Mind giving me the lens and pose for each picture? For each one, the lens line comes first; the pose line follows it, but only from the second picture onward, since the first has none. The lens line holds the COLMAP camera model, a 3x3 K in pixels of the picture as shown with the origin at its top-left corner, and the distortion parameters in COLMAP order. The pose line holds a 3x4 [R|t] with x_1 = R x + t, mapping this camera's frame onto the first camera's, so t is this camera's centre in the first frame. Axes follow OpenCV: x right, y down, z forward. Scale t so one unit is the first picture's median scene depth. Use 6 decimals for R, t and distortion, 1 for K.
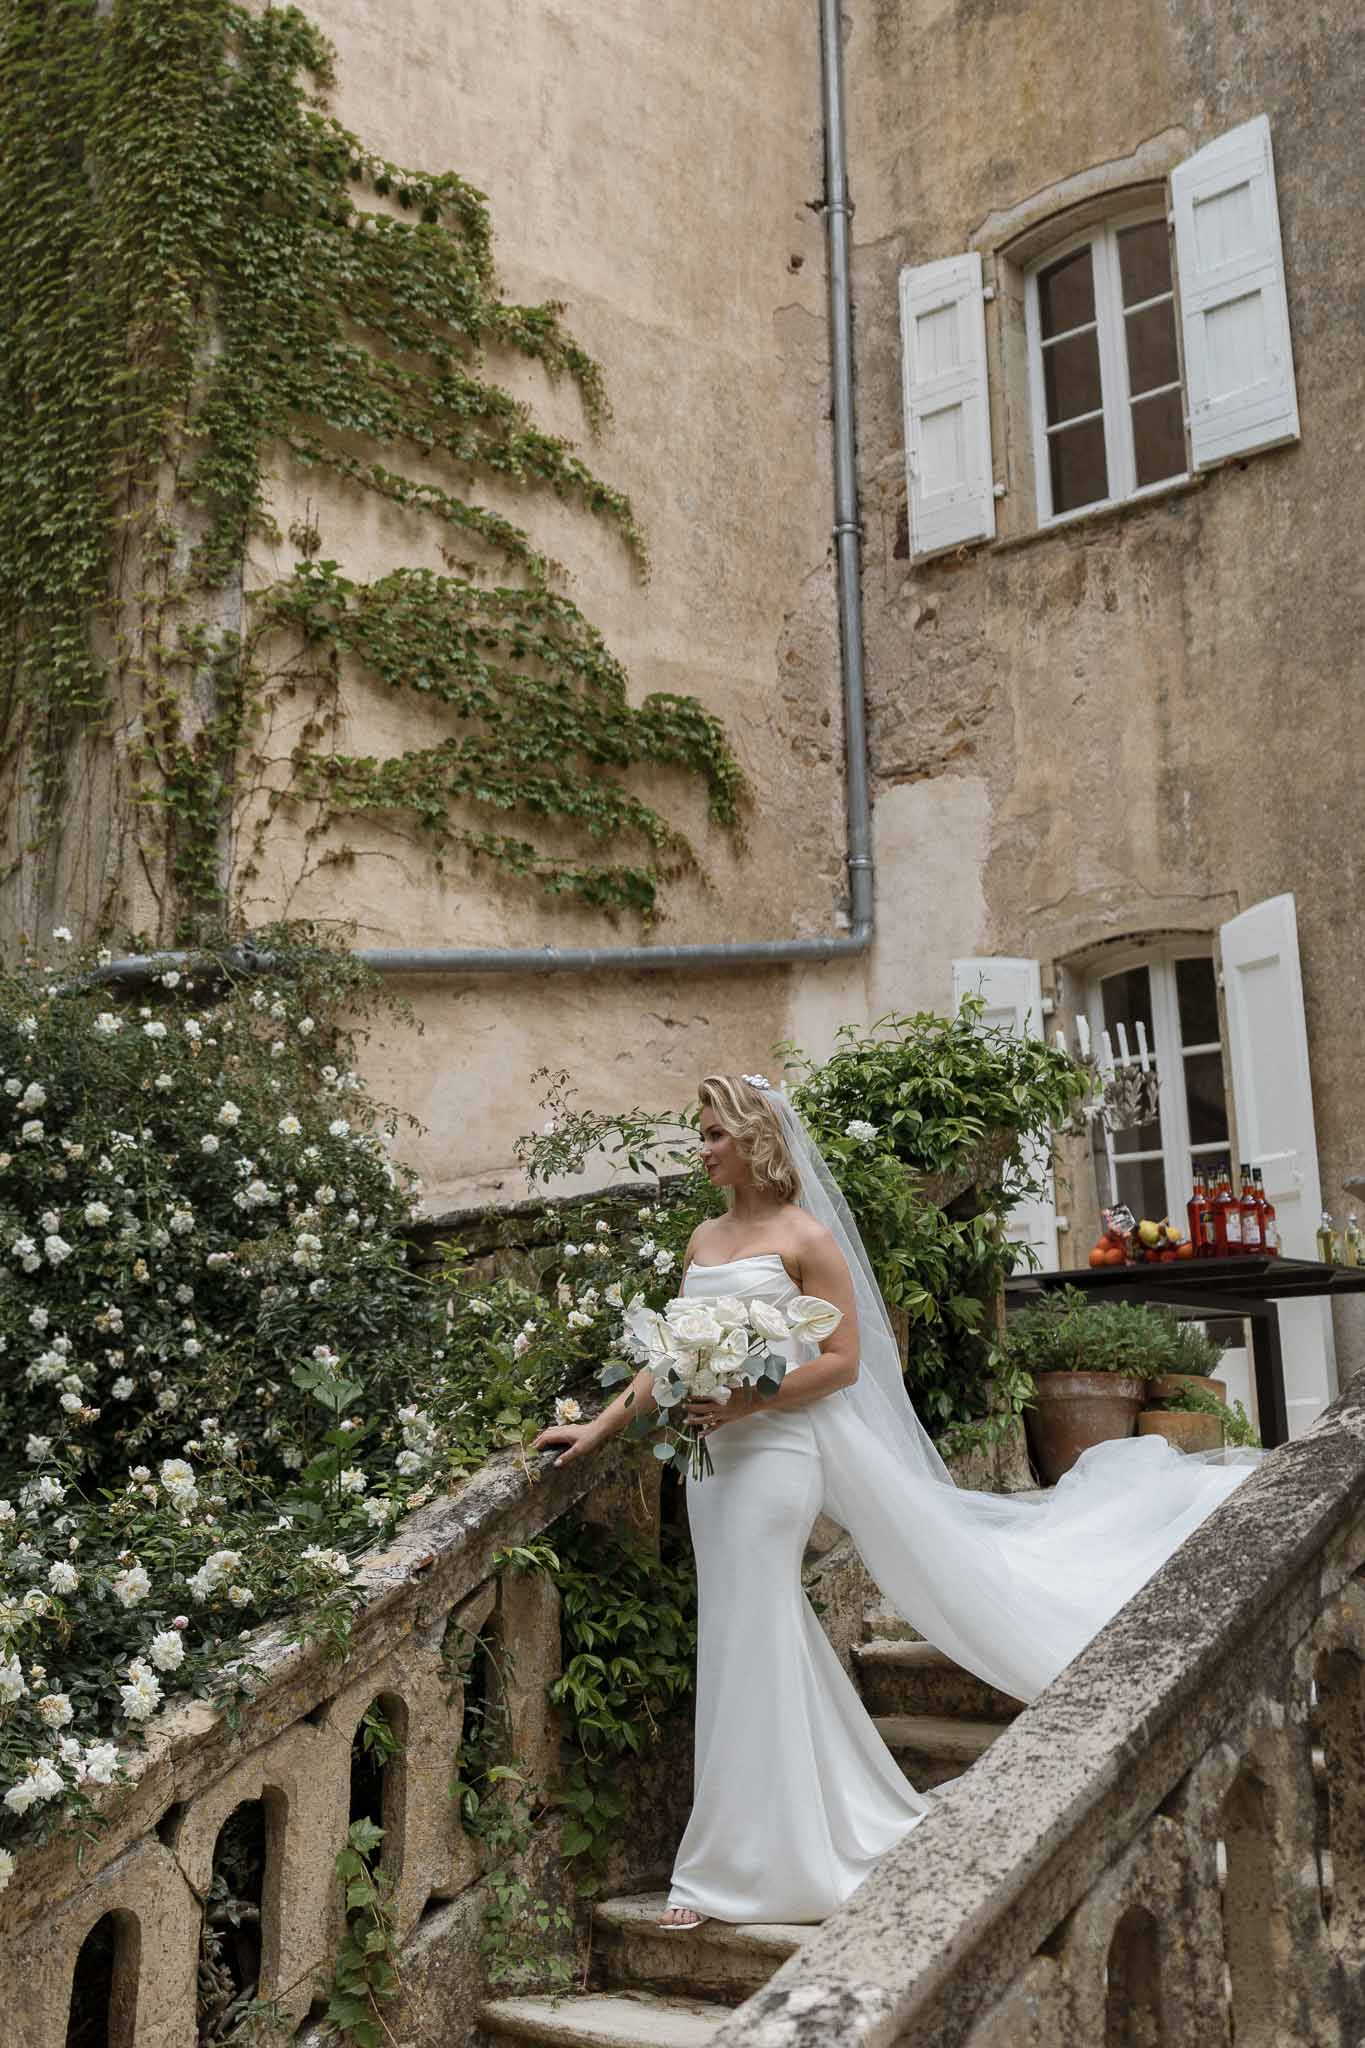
lens RADIAL K [[1773.0, 0, 529.9], [0, 1773.0, 1023.4], [0, 0, 1]] dist [0.003115, 0.005696]
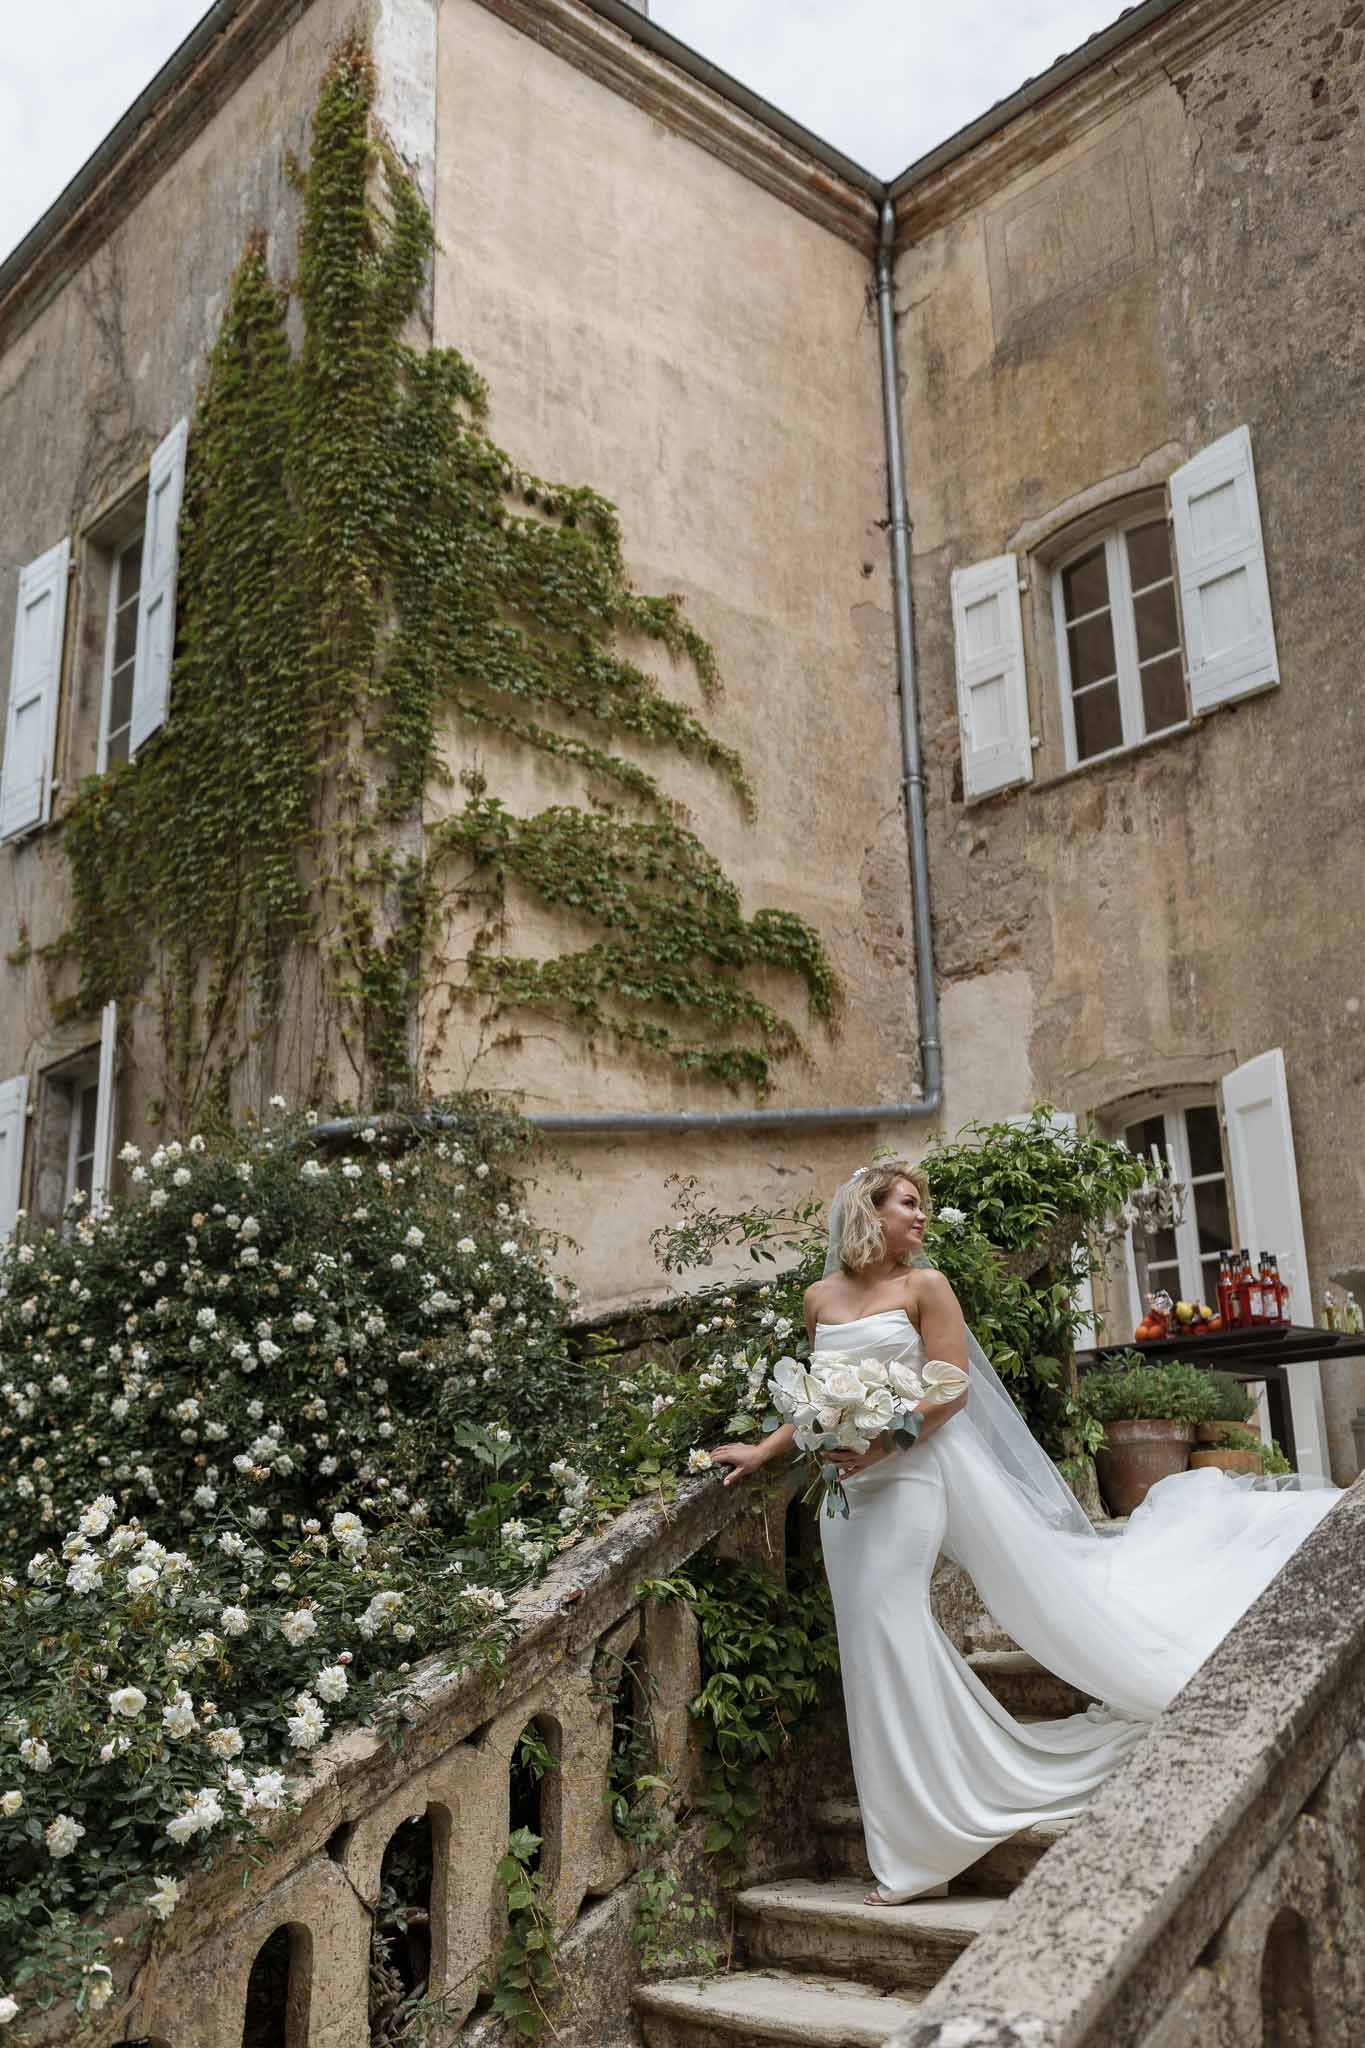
lens RADIAL K [[1960.9, 0, 678.9], [0, 1960.9, 1098.4], [0, 0, 1]] dist [0.015060, -0.013186]
pose [[0.999325, -0.028967, 0.022581, -0.021546], [0.027672, 0.998065, 0.055674, -0.122752], [-0.024150, -0.055012, 0.998194, -0.348909]]
